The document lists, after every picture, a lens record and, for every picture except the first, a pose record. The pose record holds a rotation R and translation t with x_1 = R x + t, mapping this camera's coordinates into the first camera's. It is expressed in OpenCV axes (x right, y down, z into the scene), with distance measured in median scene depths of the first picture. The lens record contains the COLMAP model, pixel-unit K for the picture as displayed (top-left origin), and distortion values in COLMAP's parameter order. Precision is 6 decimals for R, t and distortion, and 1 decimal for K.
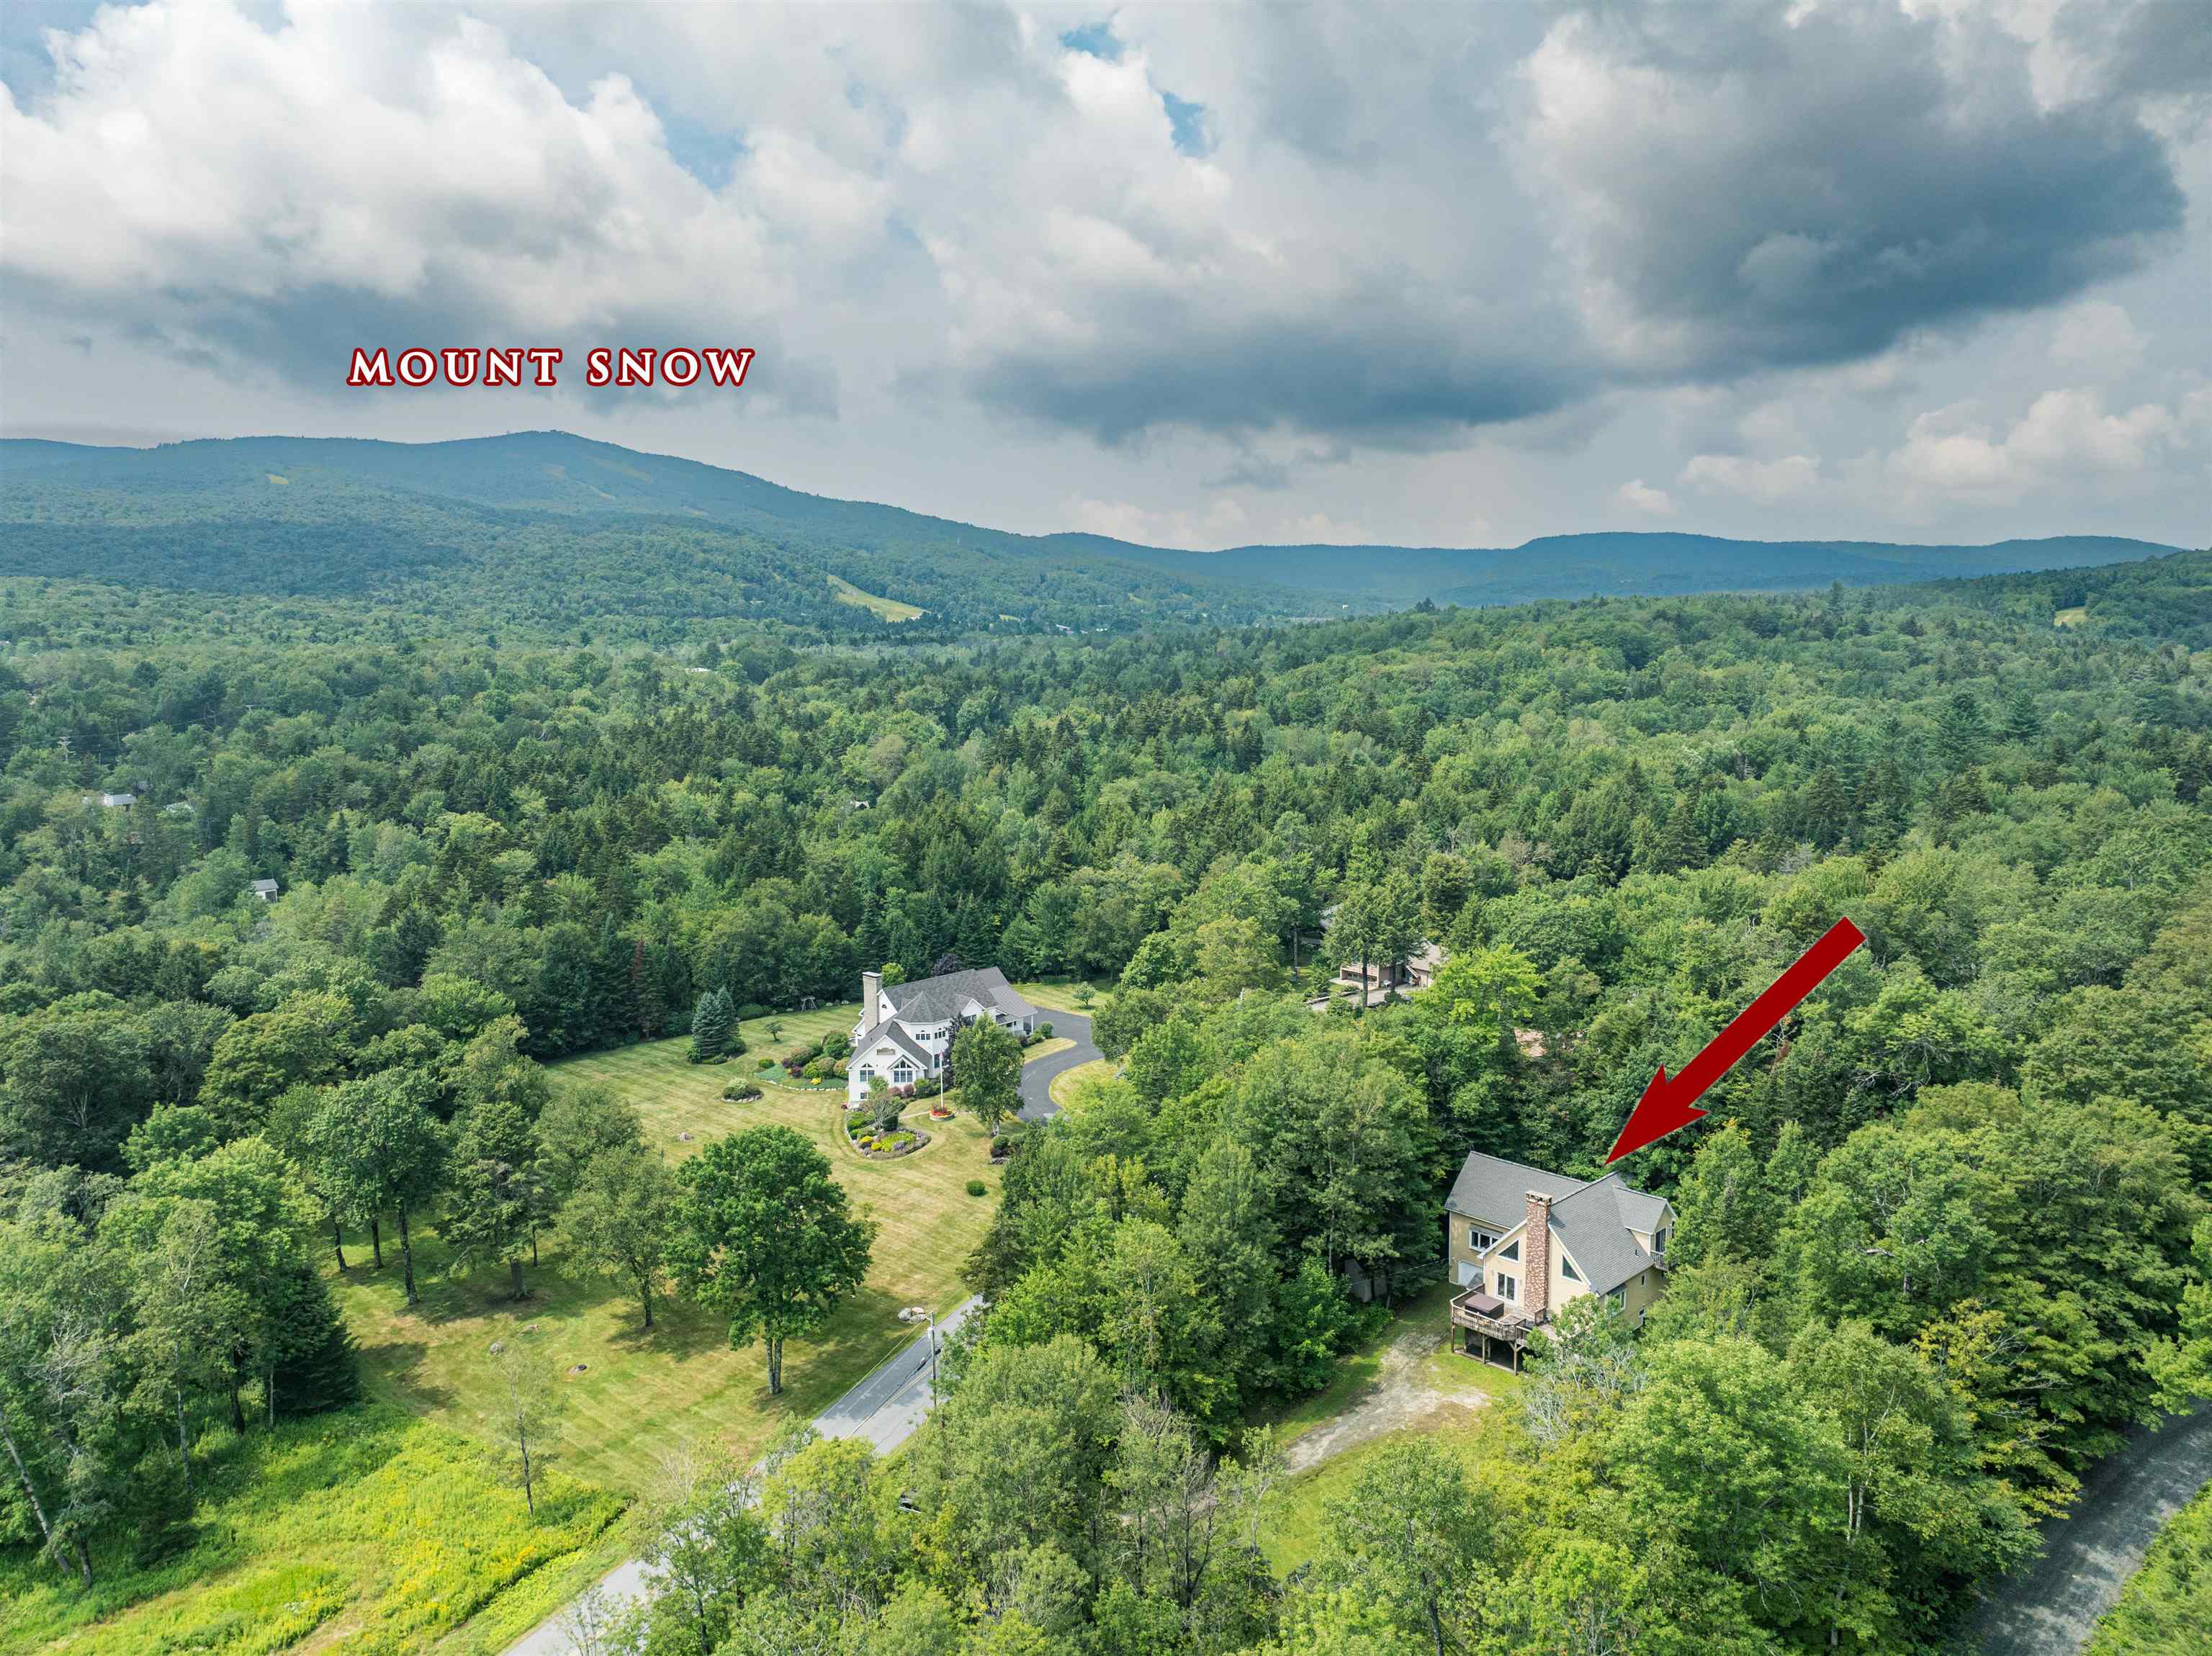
lens RADIAL K [[1558.8, 0, 1103.4], [0, 1558.8, 826.6], [0, 0, 1]] dist [-0.065580, -0.001471]
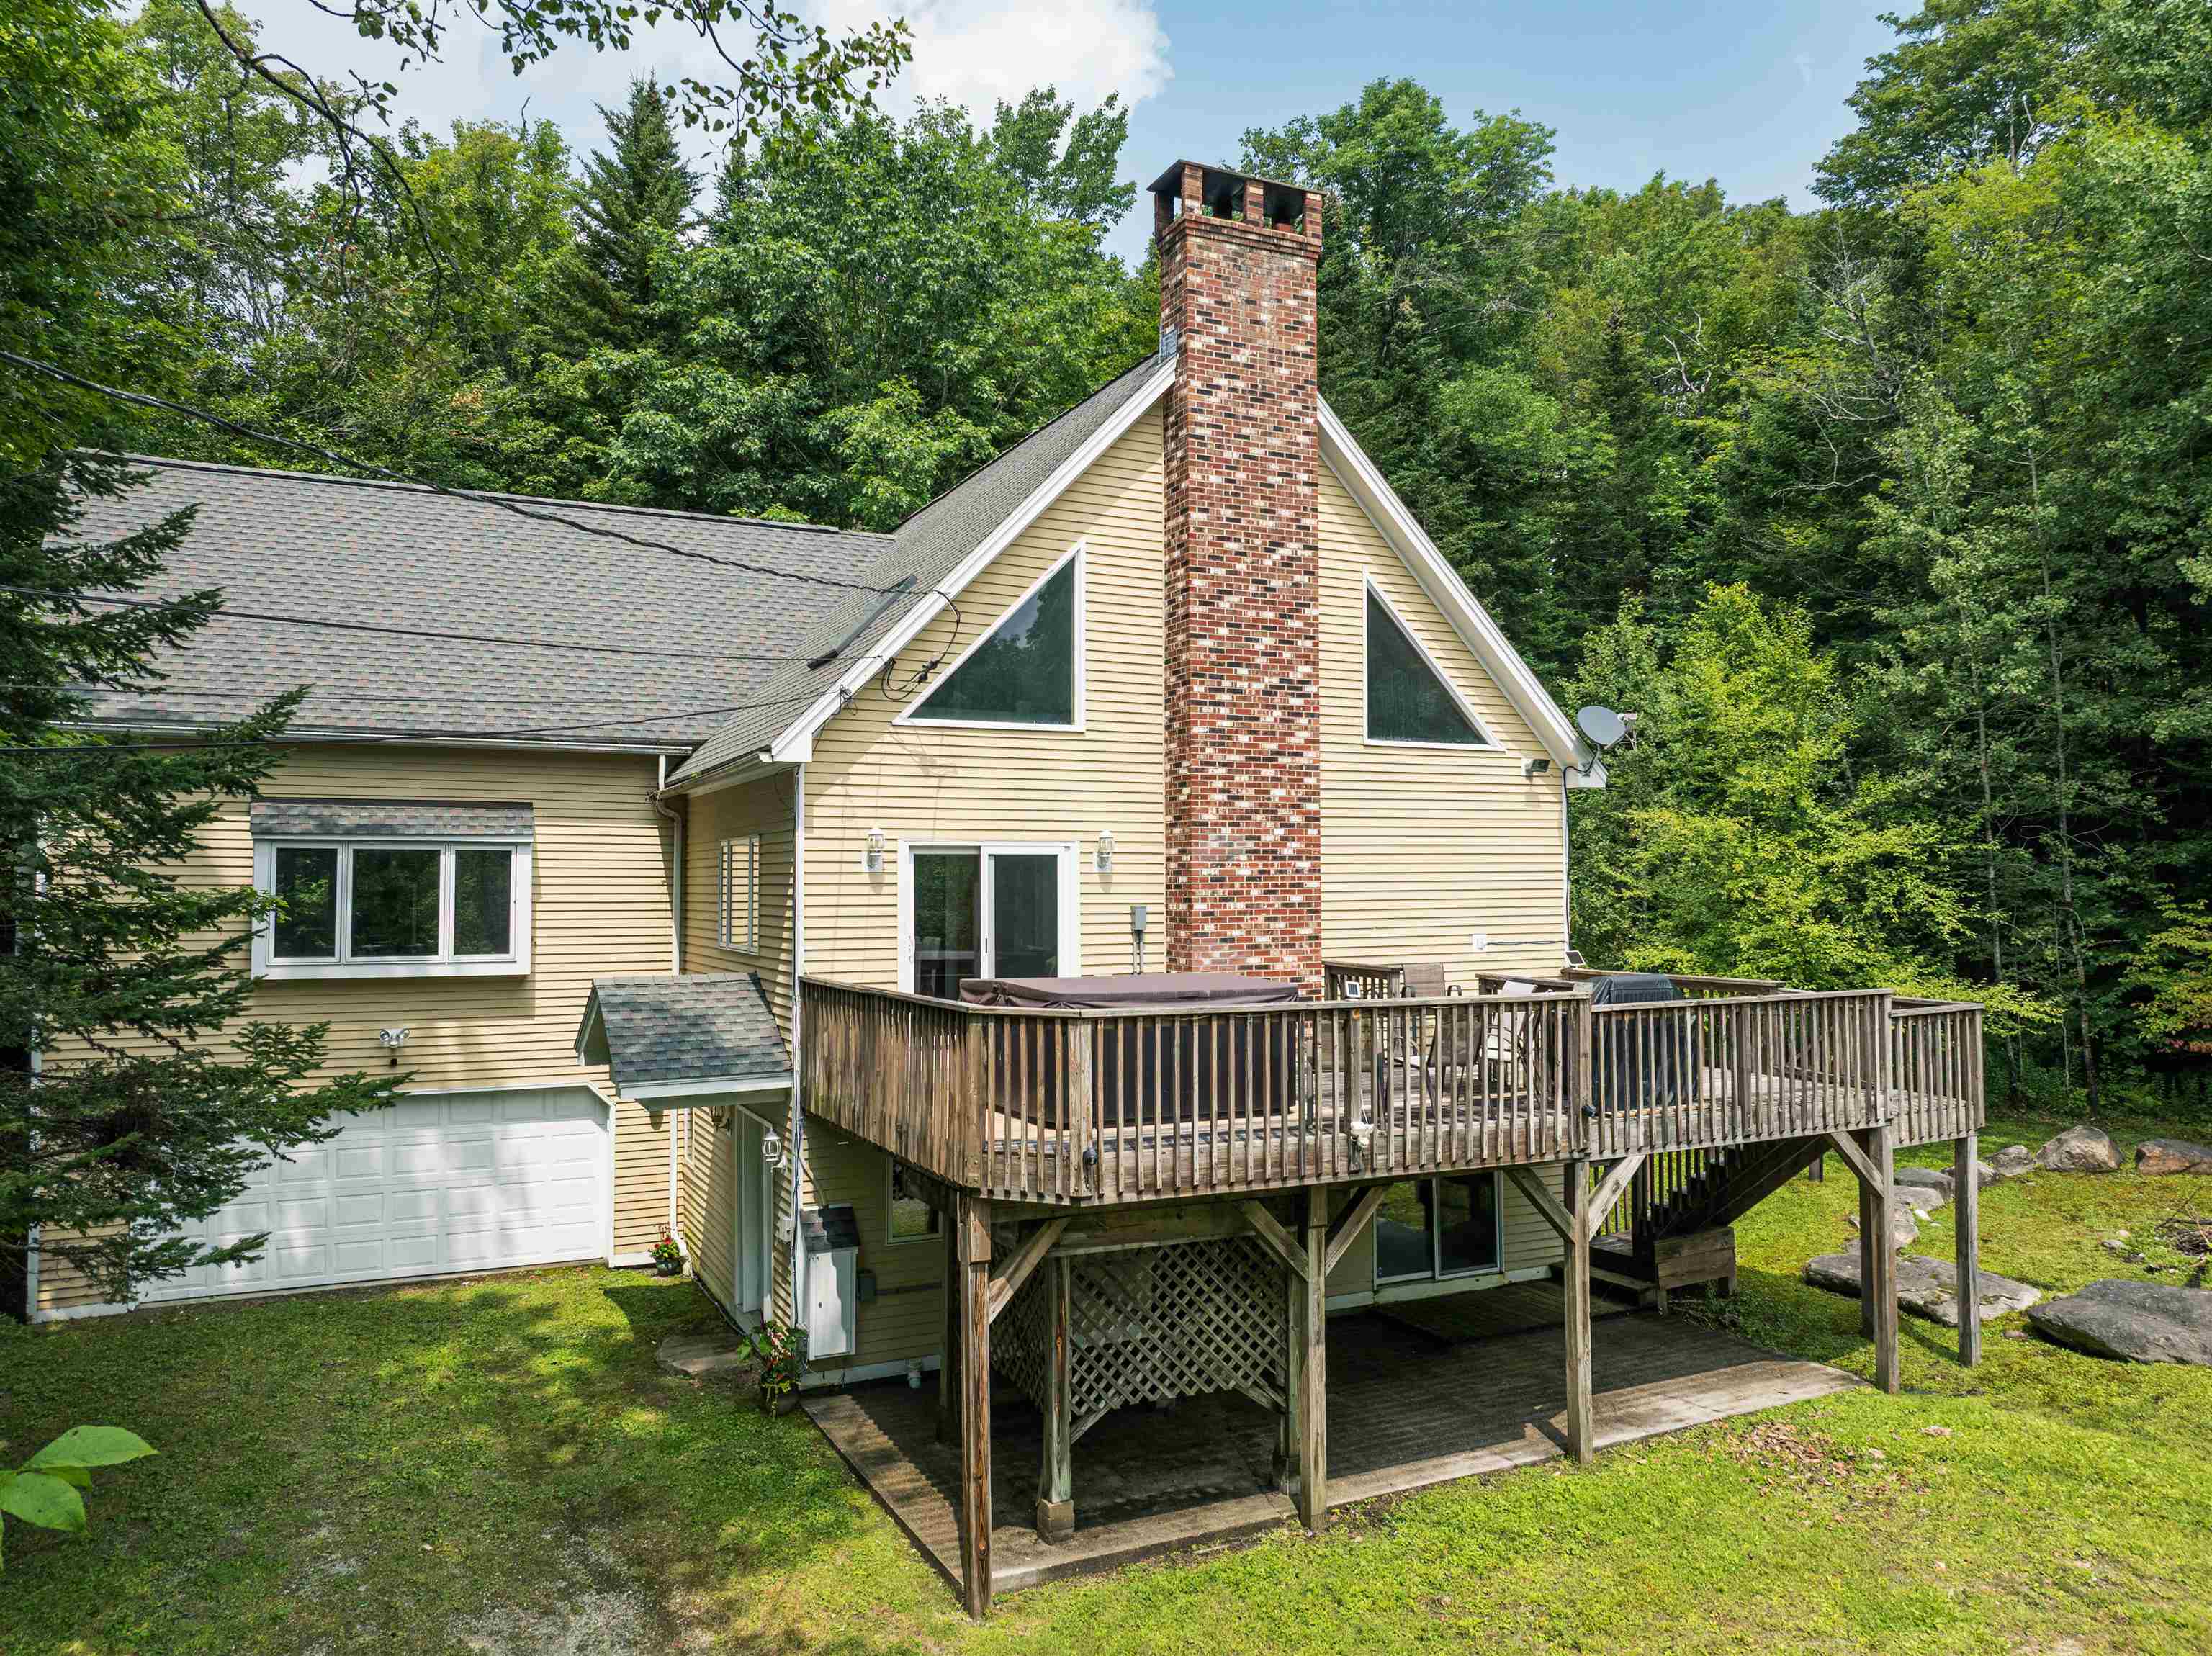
lens RADIAL K [[1534.4, 0, 1107.1], [0, 1534.4, 832.4], [0, 0, 1]] dist [0.003012, 0.000235]
pose [[0.285804, 0.086209, 0.954402, 0.139123], [0.131734, 0.982955, -0.128237, 0.308354], [-0.949190, 0.162378, 0.269576, 0.958083]]
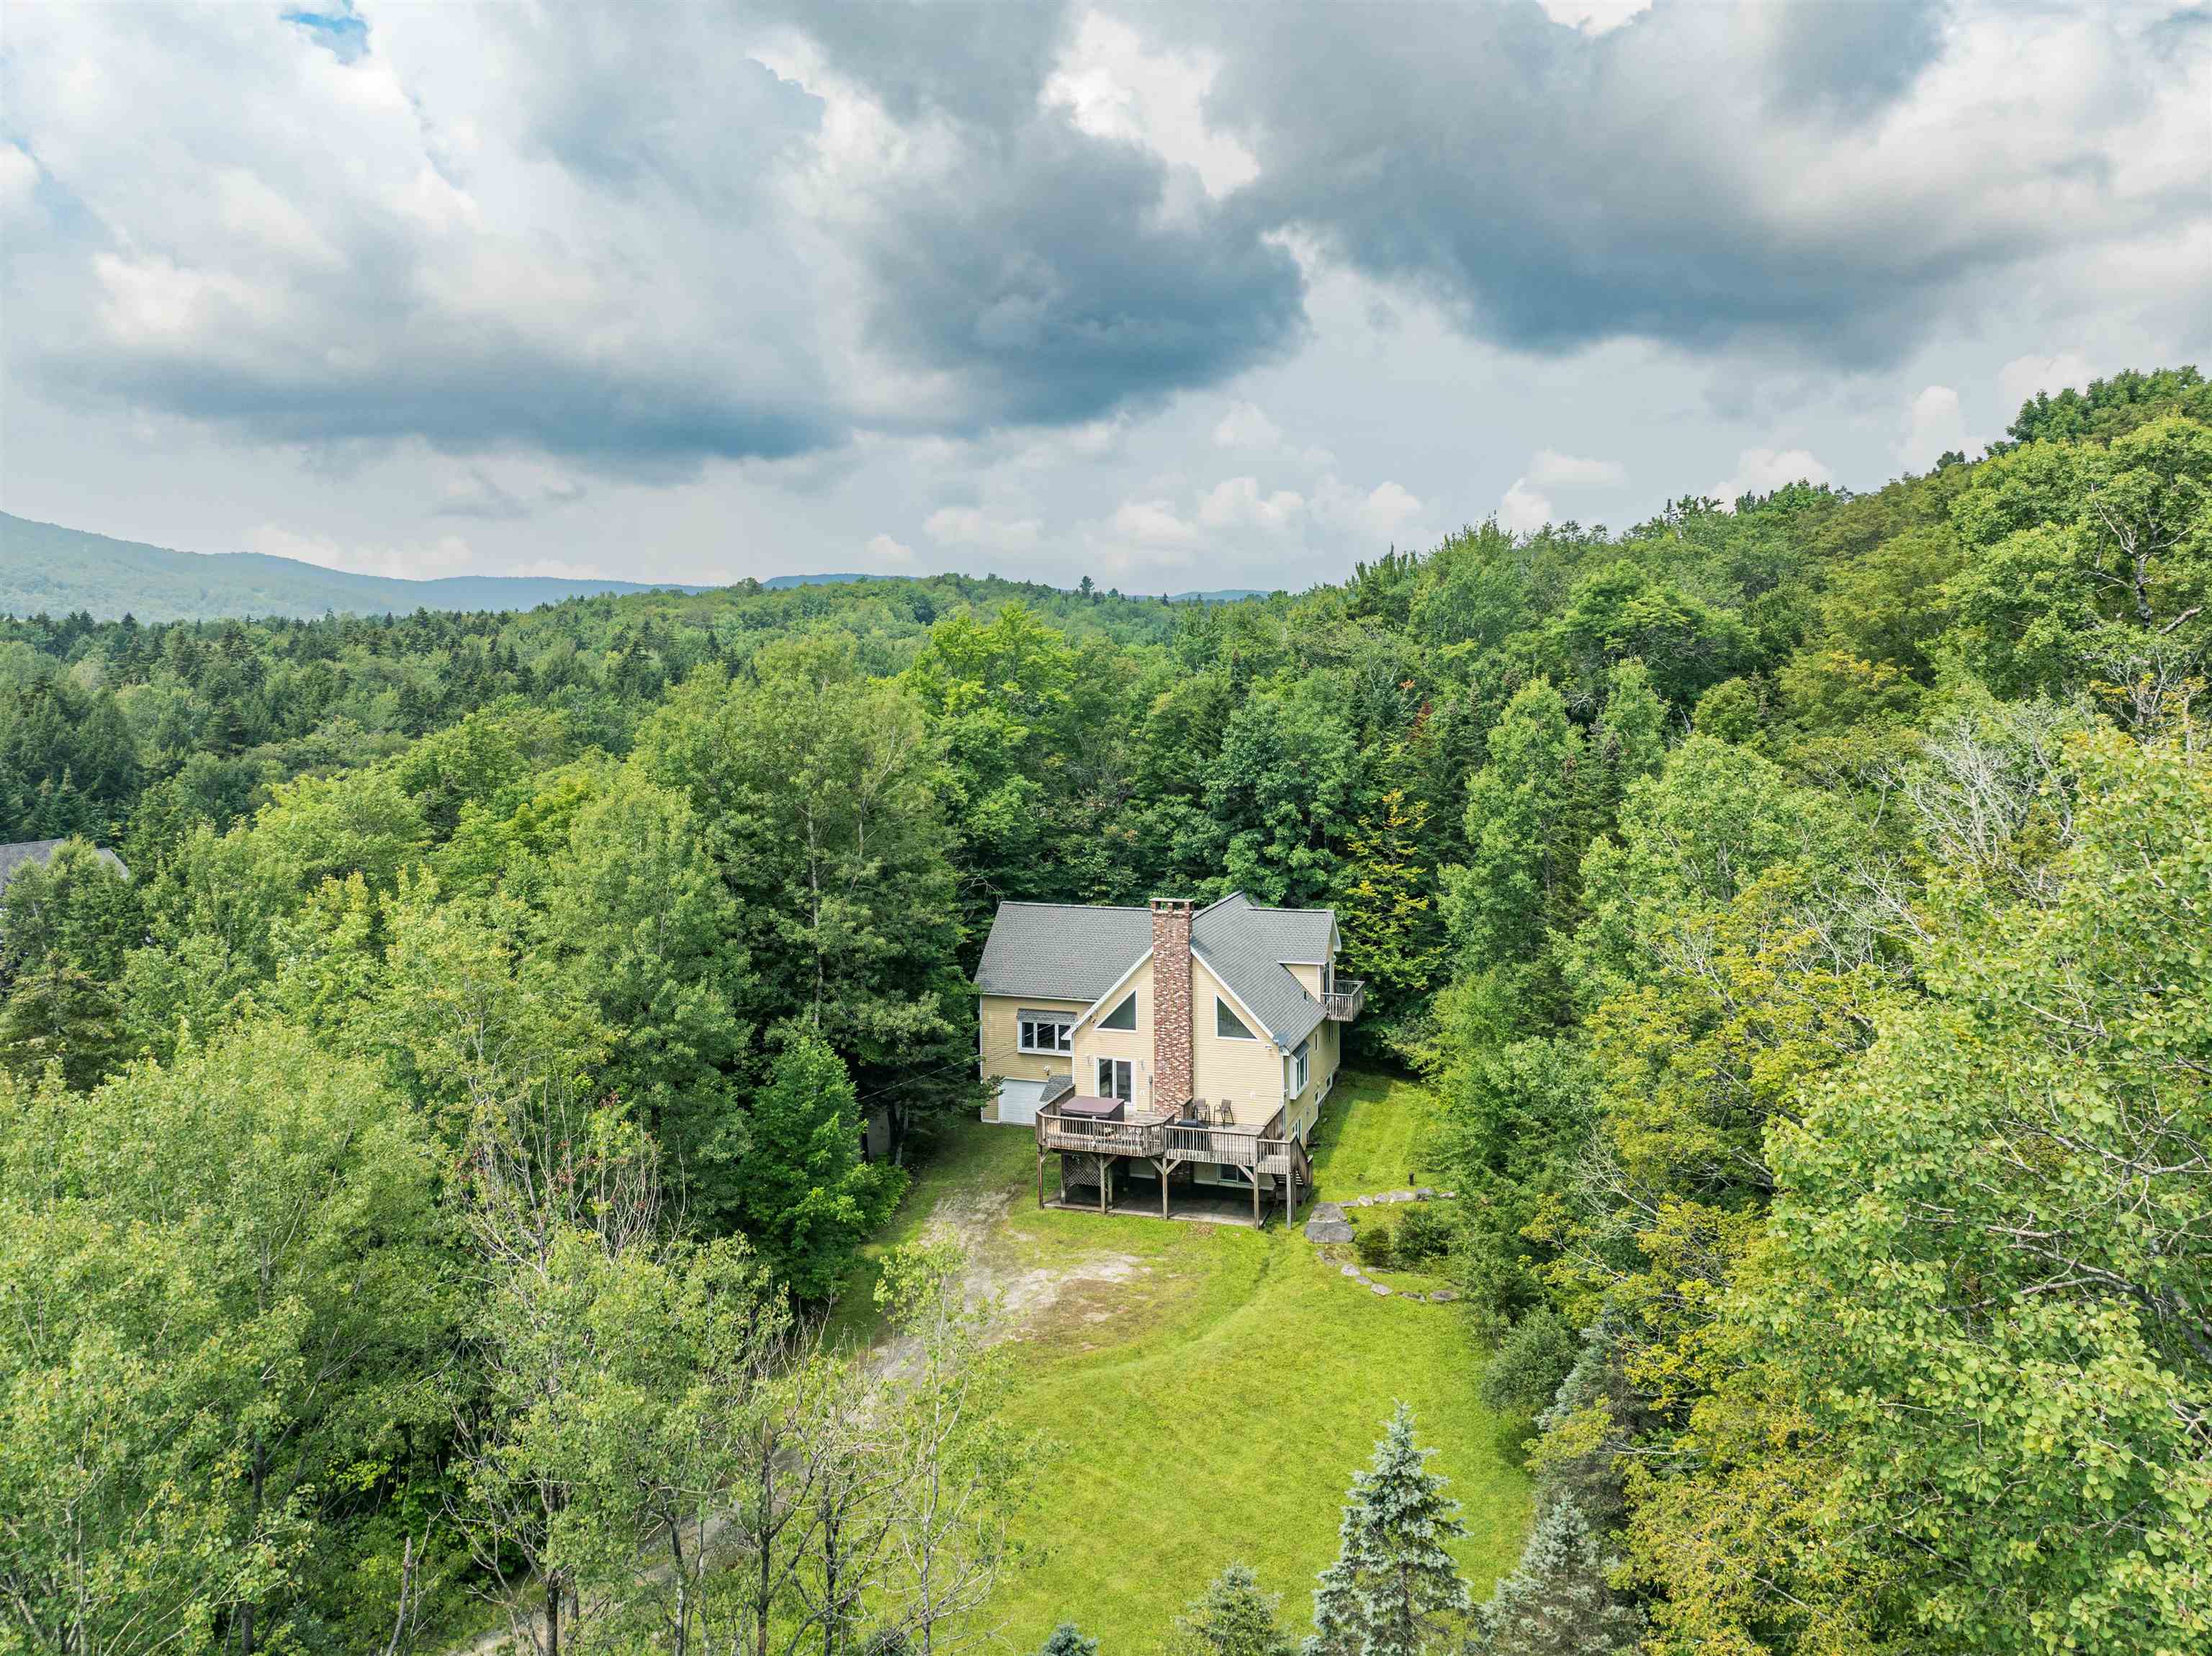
lens RADIAL K [[1521.4, 0, 1127.6], [0, 1521.4, 692.3], [0, 0, 1]] dist [0.008105, 0.000710]
pose [[0.875071, 0.013069, 0.483817, -0.015172], [0.055566, 0.990313, -0.127251, 0.227327], [-0.480794, 0.138237, 0.865868, 0.481444]]
